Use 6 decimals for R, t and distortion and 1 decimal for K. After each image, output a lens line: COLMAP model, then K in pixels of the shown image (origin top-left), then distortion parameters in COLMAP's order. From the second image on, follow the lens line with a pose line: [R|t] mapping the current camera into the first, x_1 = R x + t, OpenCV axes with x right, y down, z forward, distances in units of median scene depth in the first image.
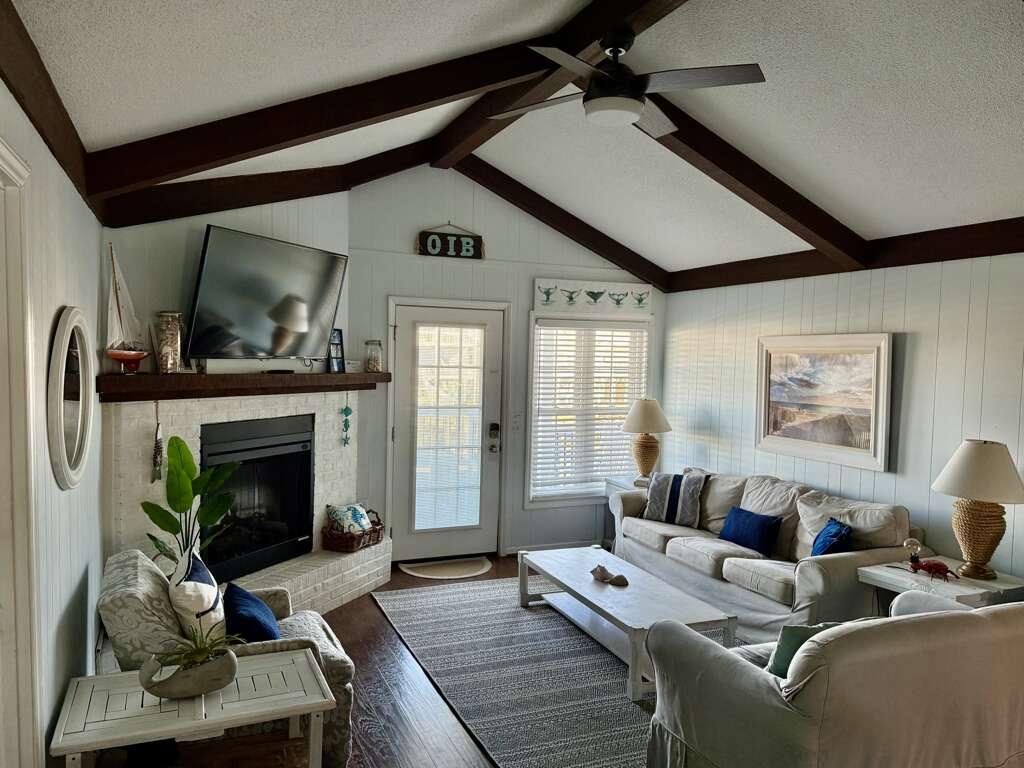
lens RADIAL K [[759.5, 0, 512.0], [0, 759.5, 384.0], [0, 0, 1]] dist [0.201870, -0.000279]
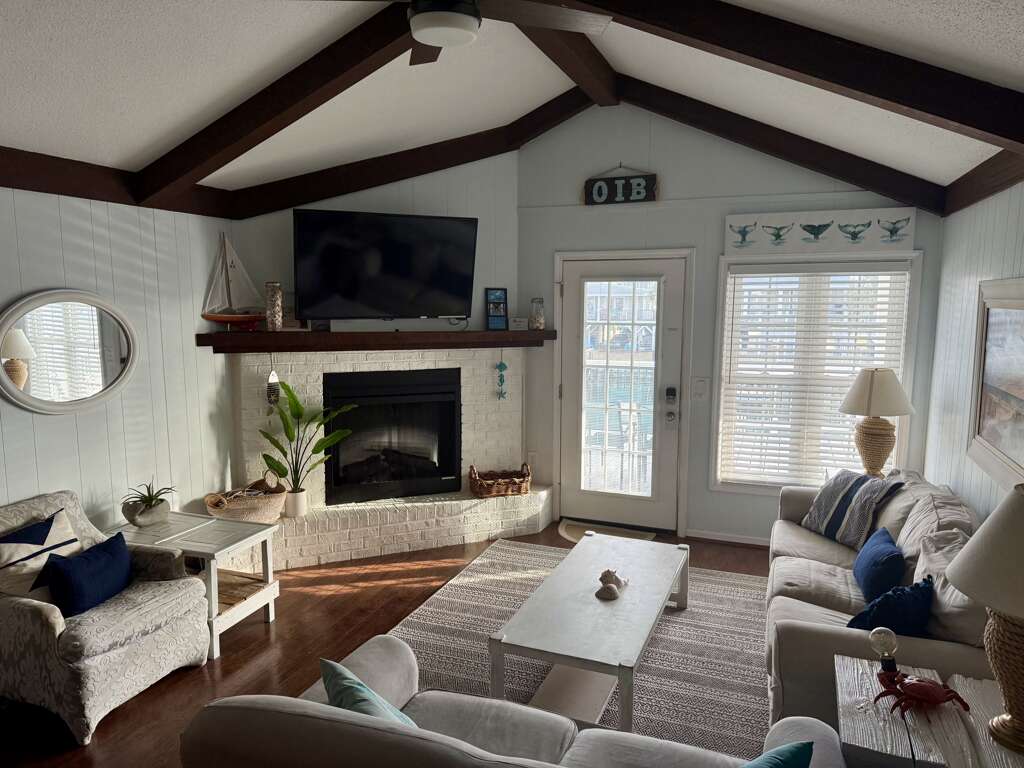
lens RADIAL K [[703.9, 0, 511.8], [0, 703.9, 394.3], [0, 0, 1]] dist [-0.000811, -0.002688]
pose [[0.704989, 0.073908, -0.705357, 0.439375], [-0.010914, 0.995568, 0.093408, -0.016165], [0.709134, -0.058153, 0.702671, 0.308235]]
